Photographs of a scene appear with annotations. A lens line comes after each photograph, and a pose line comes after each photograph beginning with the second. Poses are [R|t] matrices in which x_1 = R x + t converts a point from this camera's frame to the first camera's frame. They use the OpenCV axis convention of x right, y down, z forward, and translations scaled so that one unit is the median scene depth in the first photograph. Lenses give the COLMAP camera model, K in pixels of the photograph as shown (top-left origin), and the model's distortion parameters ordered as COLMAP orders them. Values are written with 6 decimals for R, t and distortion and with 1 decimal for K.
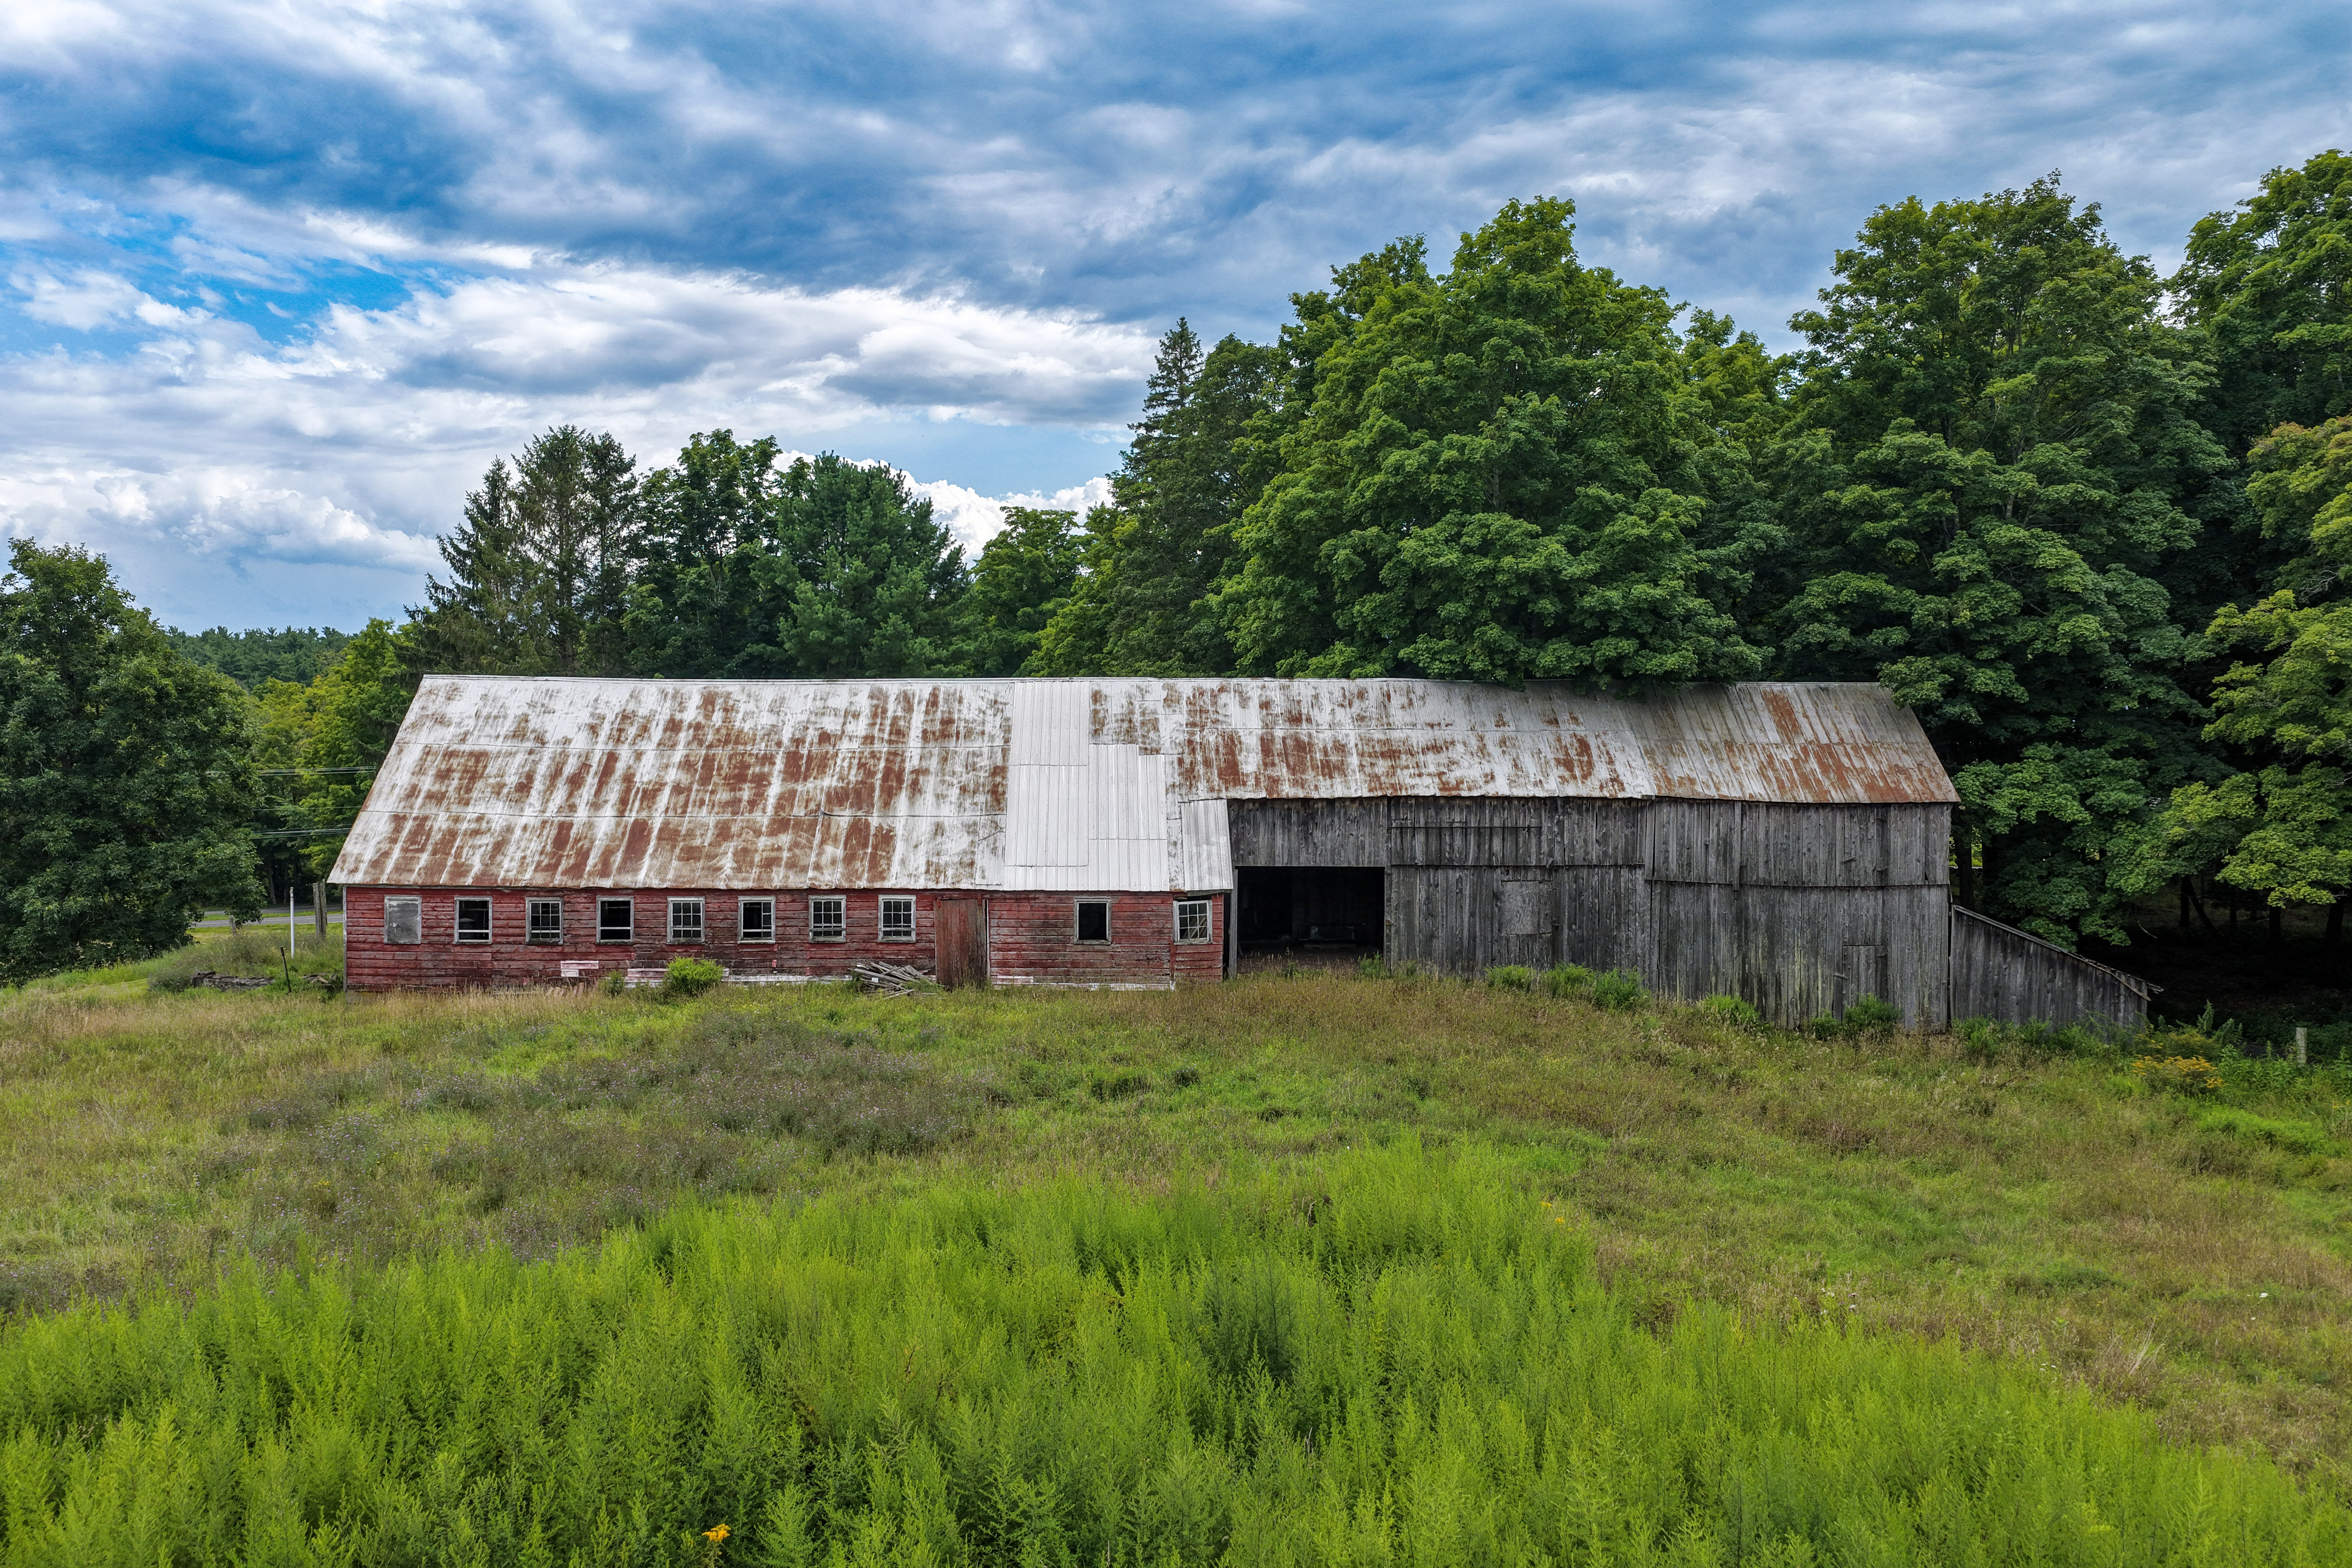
lens RADIAL K [[1883.8, 0, 1175.2], [0, 1883.8, 792.6], [0, 0, 1]] dist [-0.004811, 0.019101]
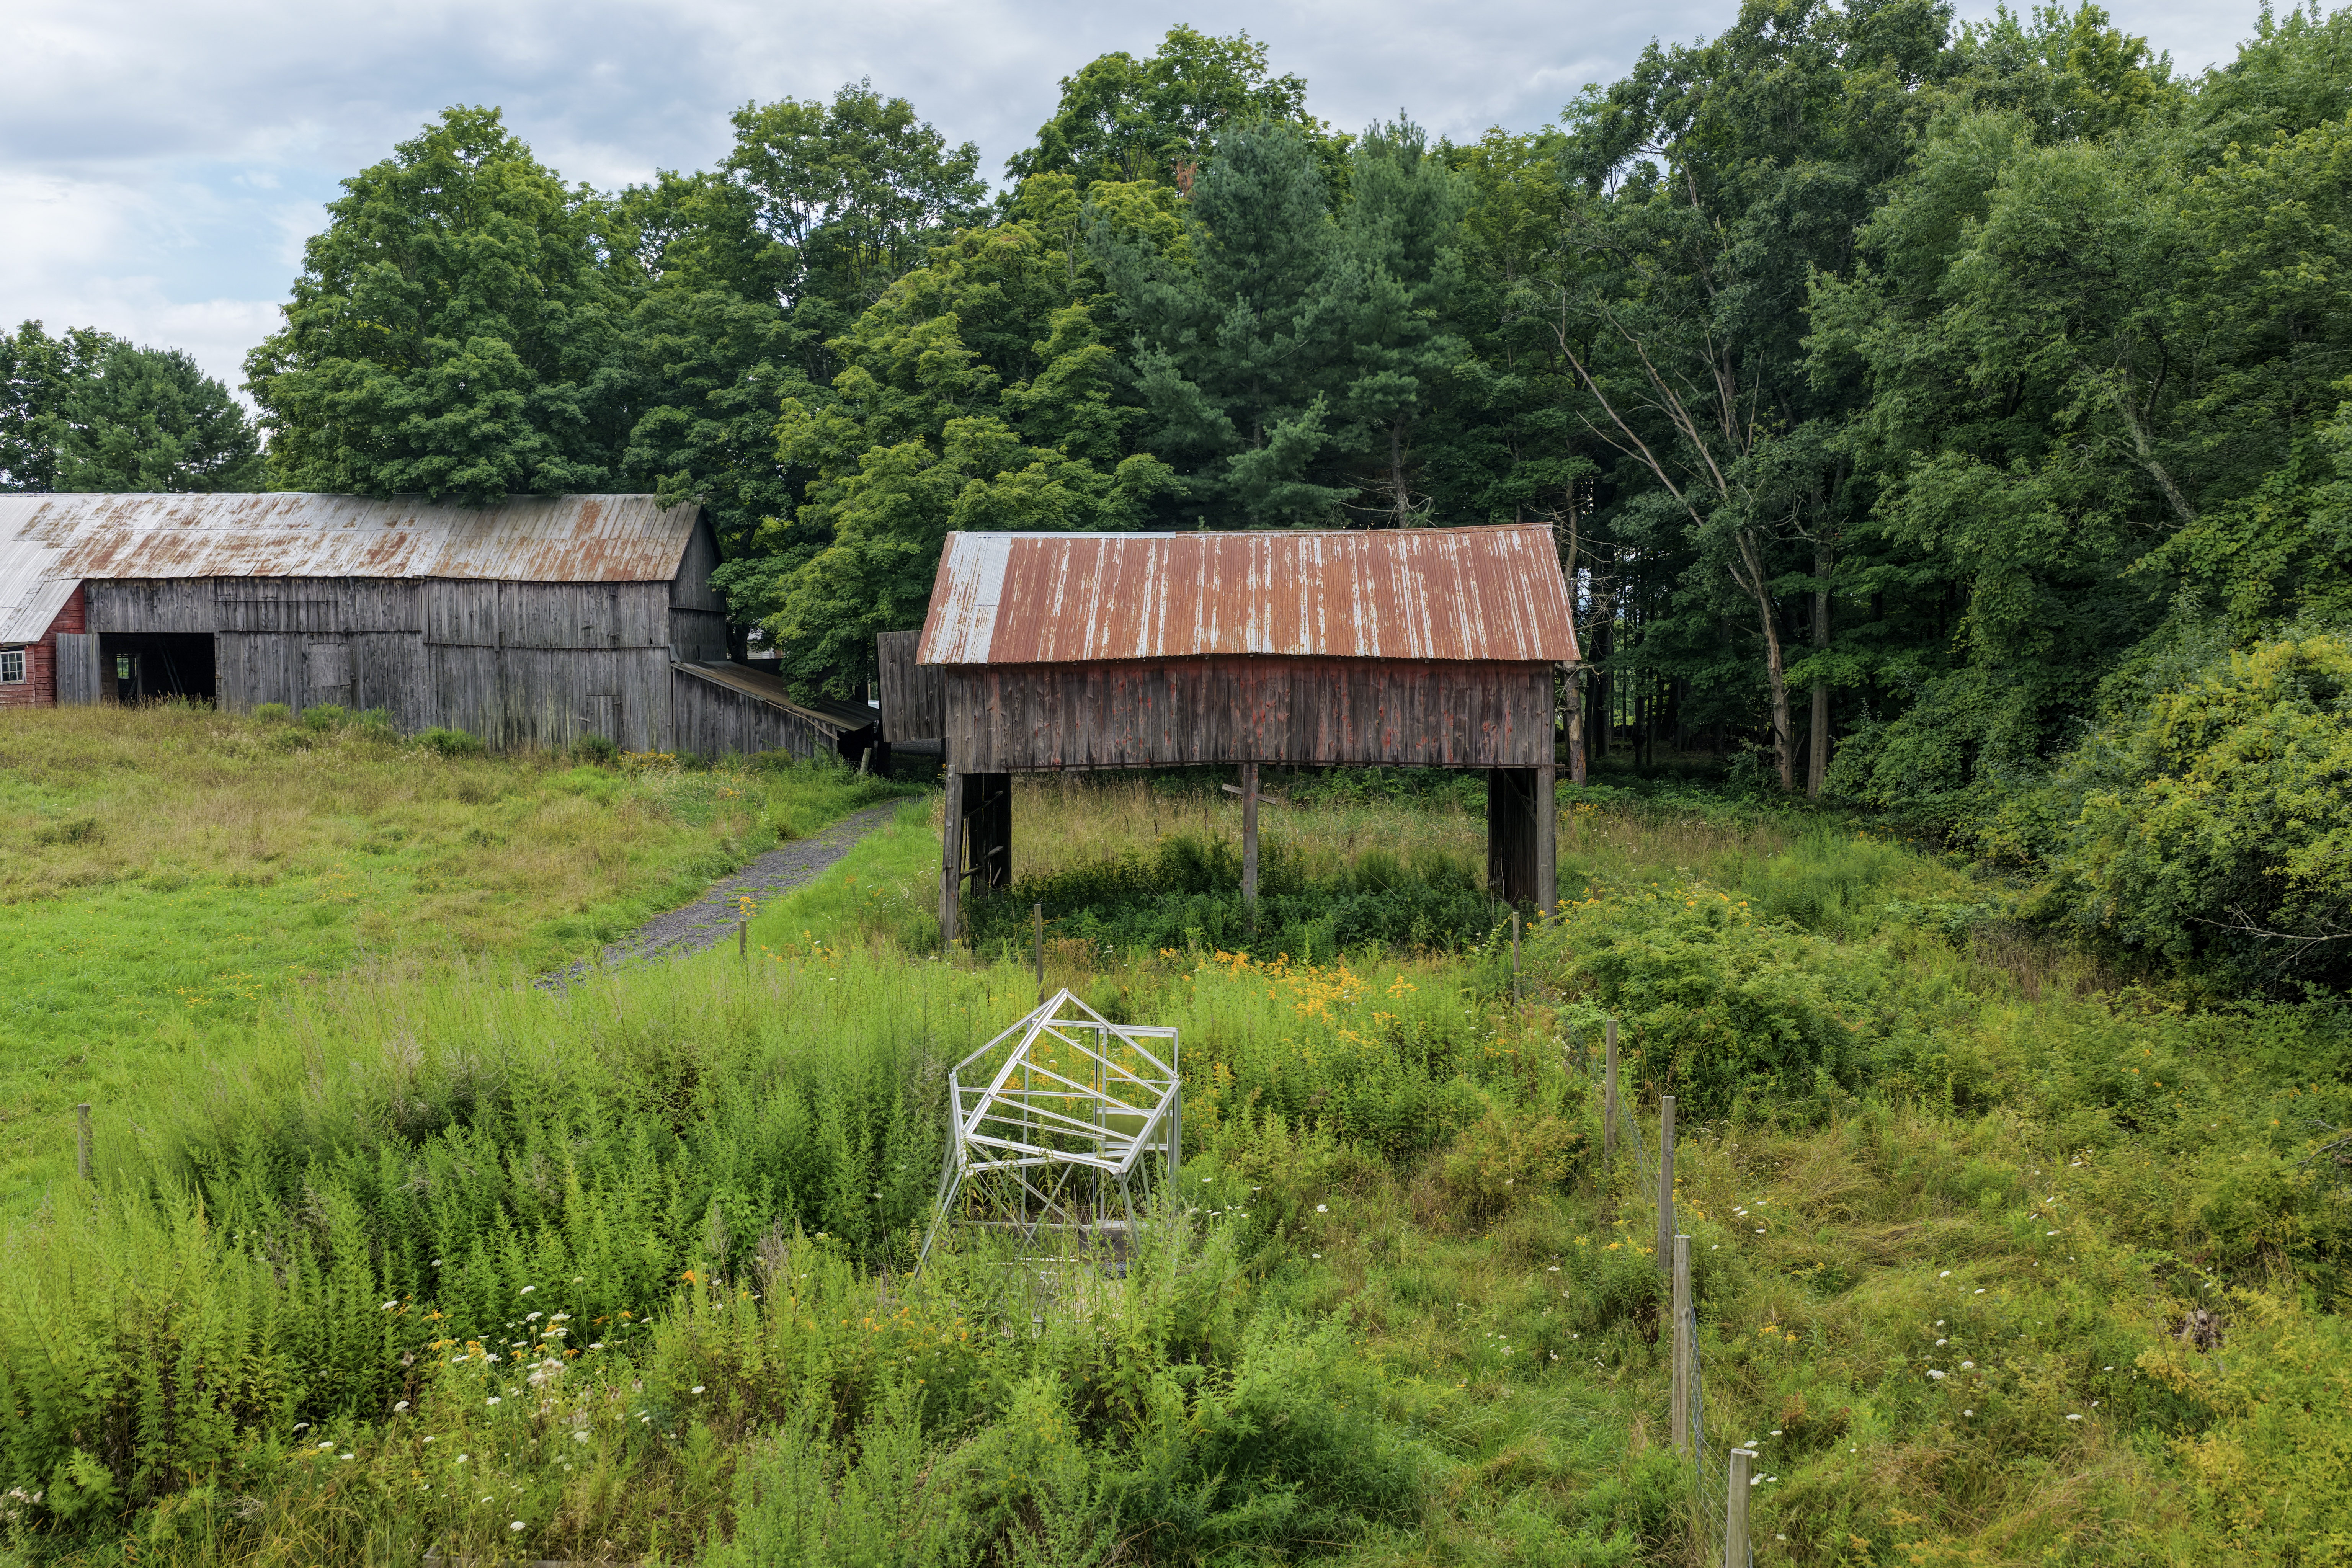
lens RADIAL K [[1883.8, 0, 1176.6], [0, 1883.8, 775.2], [0, 0, 1]] dist [-0.004811, 0.019101]
pose [[0.999309, -0.002328, -0.037089, 0.800236], [0.002934, 0.999863, 0.016303, 0.115872], [0.037046, -0.016401, 0.999179, -0.247457]]
